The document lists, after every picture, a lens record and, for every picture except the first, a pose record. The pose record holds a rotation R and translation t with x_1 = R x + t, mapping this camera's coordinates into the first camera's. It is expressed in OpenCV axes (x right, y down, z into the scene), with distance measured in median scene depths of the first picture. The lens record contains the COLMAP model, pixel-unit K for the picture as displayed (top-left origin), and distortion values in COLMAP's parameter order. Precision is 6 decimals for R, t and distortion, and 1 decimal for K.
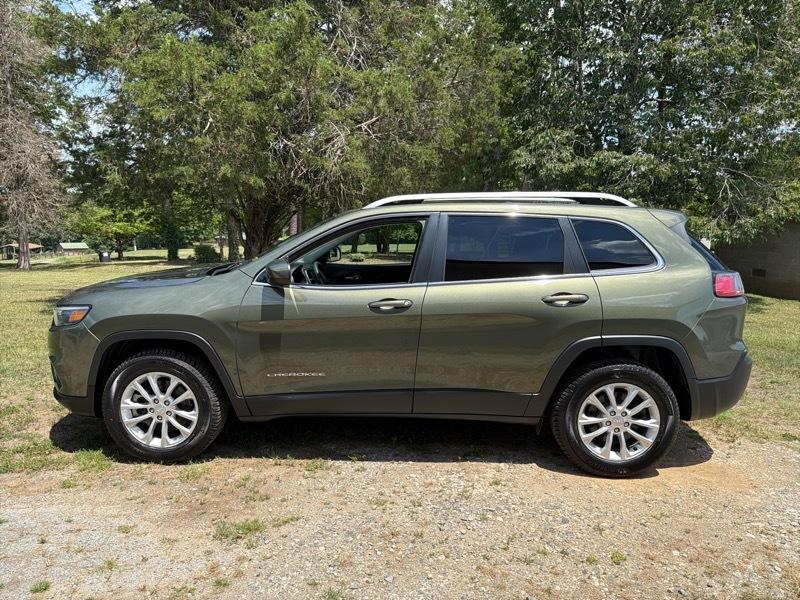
lens RADIAL K [[567.3, 0, 400.0], [0, 567.3, 296.7], [0, 0, 1]] dist [0.016026, -0.028977]
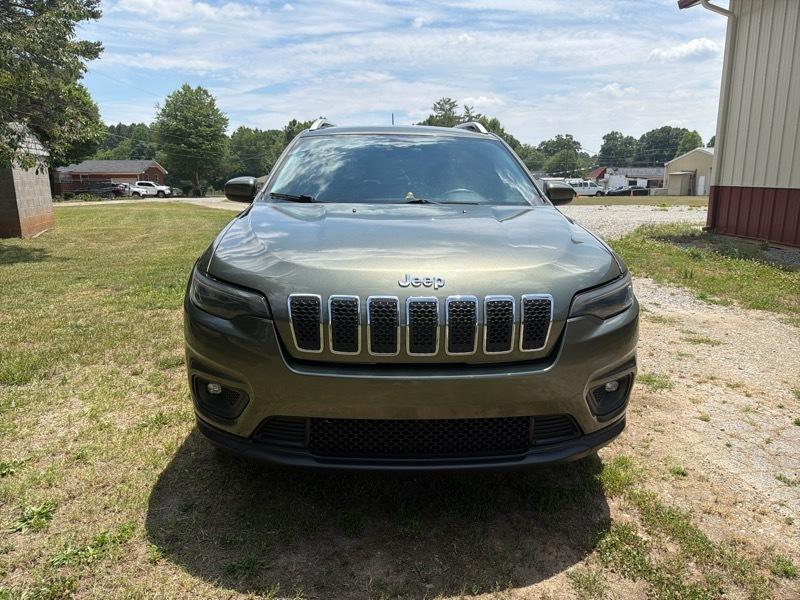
lens RADIAL K [[567.3, 0, 403.3], [0, 567.3, 295.9], [0, 0, 1]] dist [0.016026, -0.028977]
pose [[-0.078555, -0.221106, 0.972081, -1.205395], [0.121613, 0.965686, 0.229479, -0.130162], [-0.989464, 0.136244, -0.048970, 1.312356]]
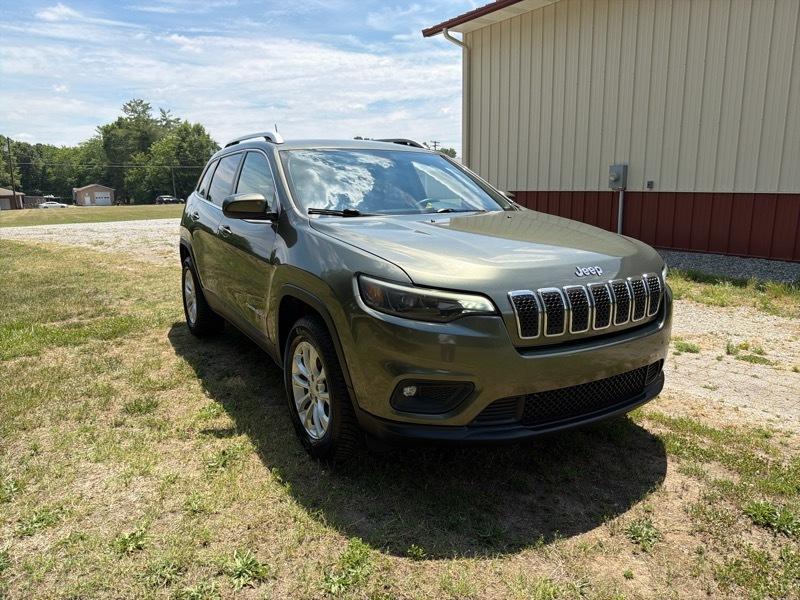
lens RADIAL K [[567.3, 0, 405.4], [0, 567.3, 310.7], [0, 0, 1]] dist [0.016026, -0.028977]
pose [[-0.549882, -0.192770, 0.812693, -1.123906], [0.110551, 0.947644, 0.299581, -0.203811], [-0.827894, 0.254578, -0.499782, 1.810166]]
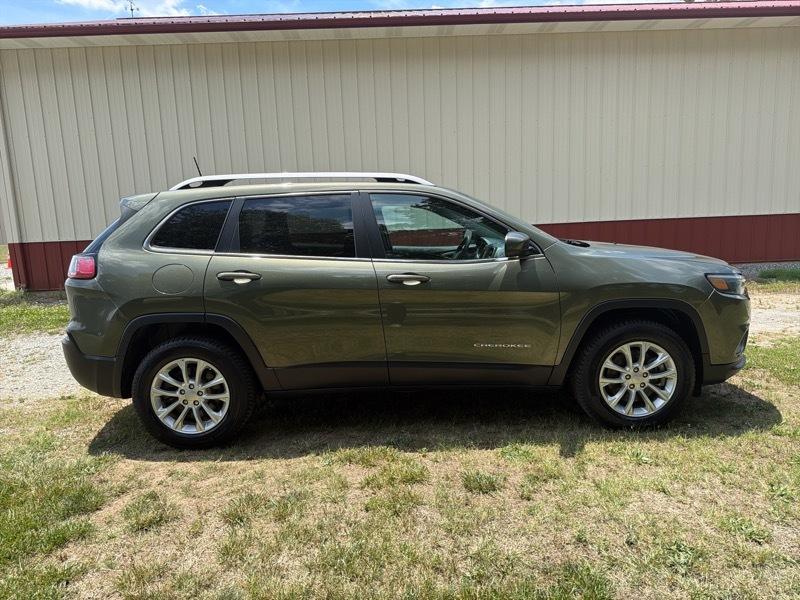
lens RADIAL K [[567.3, 0, 400.8], [0, 567.3, 308.3], [0, 0, 1]] dist [0.016026, -0.028977]
pose [[-0.998800, 0.032251, -0.036868, 0.051996], [0.020356, 0.957882, 0.286439, -0.293857], [0.044553, 0.285345, -0.957389, 2.474767]]
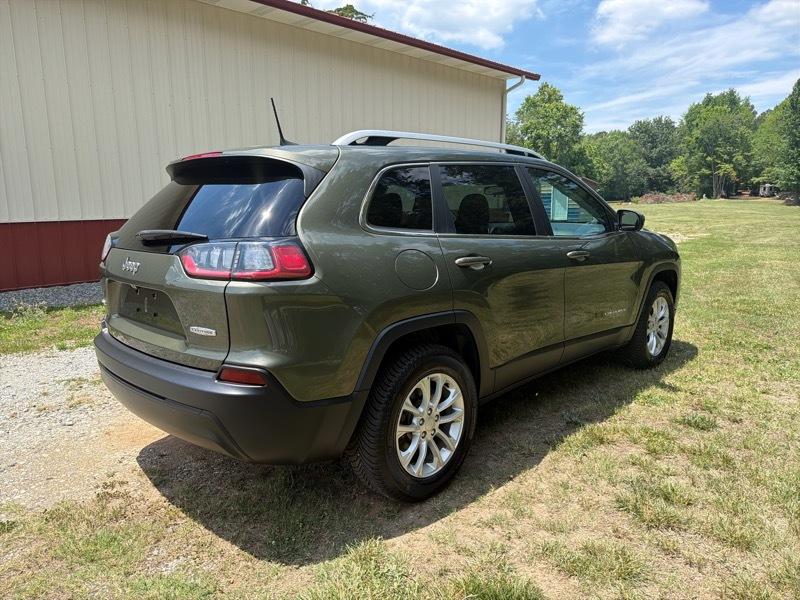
lens RADIAL K [[567.3, 0, 397.1], [0, 567.3, 311.4], [0, 0, 1]] dist [0.016026, -0.028977]
pose [[-0.676725, 0.141864, -0.722439, 0.959925], [-0.089279, 0.958206, 0.271791, -0.207485], [0.730802, 0.248427, -0.635777, 1.935624]]
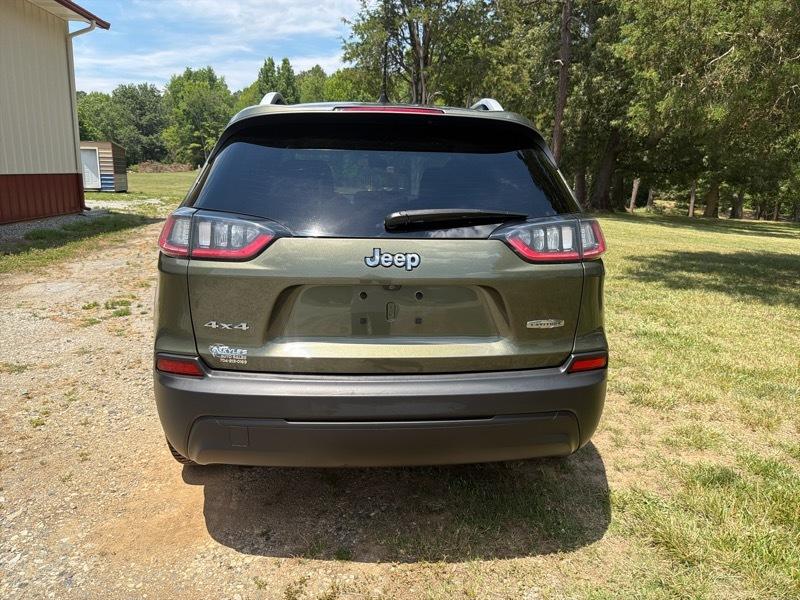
lens RADIAL K [[567.3, 0, 407.2], [0, 567.3, 302.6], [0, 0, 1]] dist [0.016026, -0.028977]
pose [[0.109372, 0.217177, -0.969985, 1.165471], [-0.153560, 0.967816, 0.199377, -0.102410], [0.982068, 0.127144, 0.139202, 1.164862]]
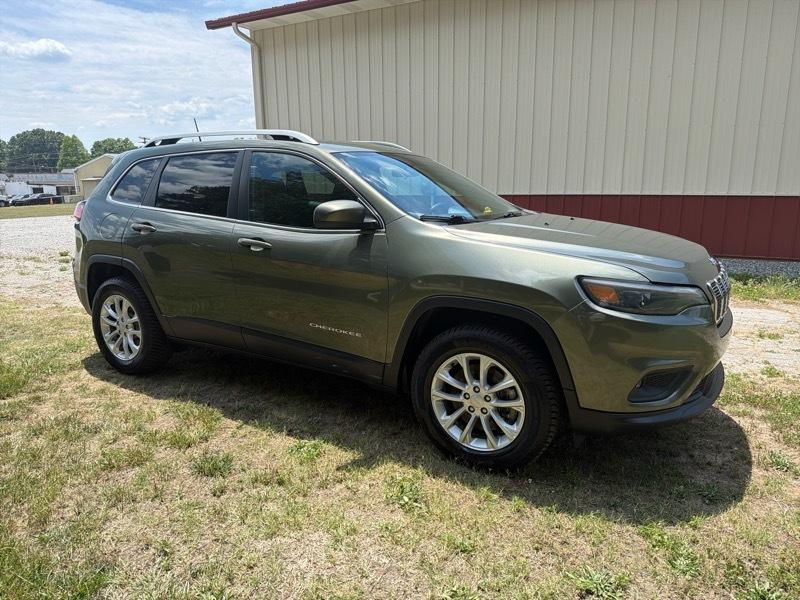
lens RADIAL K [[567.3, 0, 402.6], [0, 567.3, 303.7], [0, 0, 1]] dist [0.016026, -0.028977]
pose [[-0.873785, -0.111248, 0.473418, -0.677729], [0.057350, 0.943118, 0.327473, -0.259636], [-0.482920, 0.313291, -0.817702, 2.195113]]
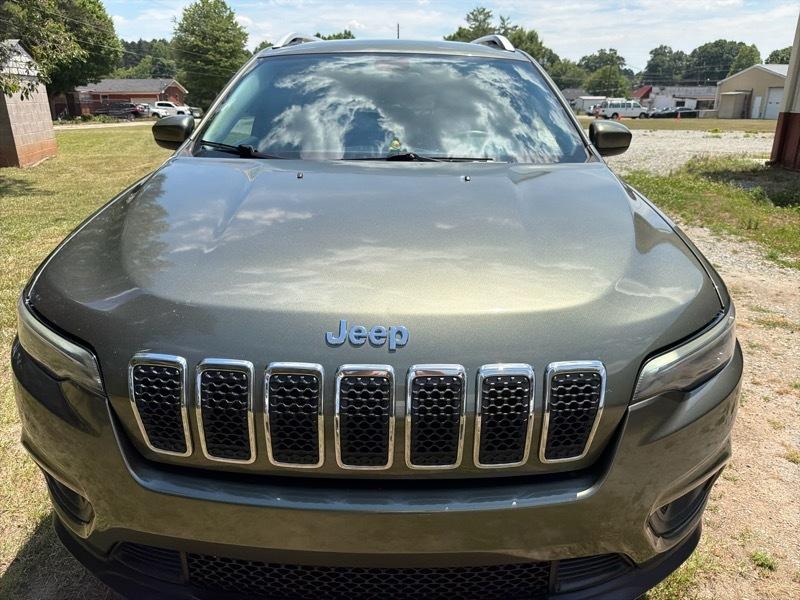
lens RADIAL K [[567.3, 0, 394.4], [0, 567.3, 303.9], [0, 0, 1]] dist [0.016026, -0.028977]
pose [[-0.014871, -0.359275, 0.933113, -0.951064], [0.122801, 0.925495, 0.358299, -0.139213], [-0.992320, 0.119915, 0.030356, 1.240479]]
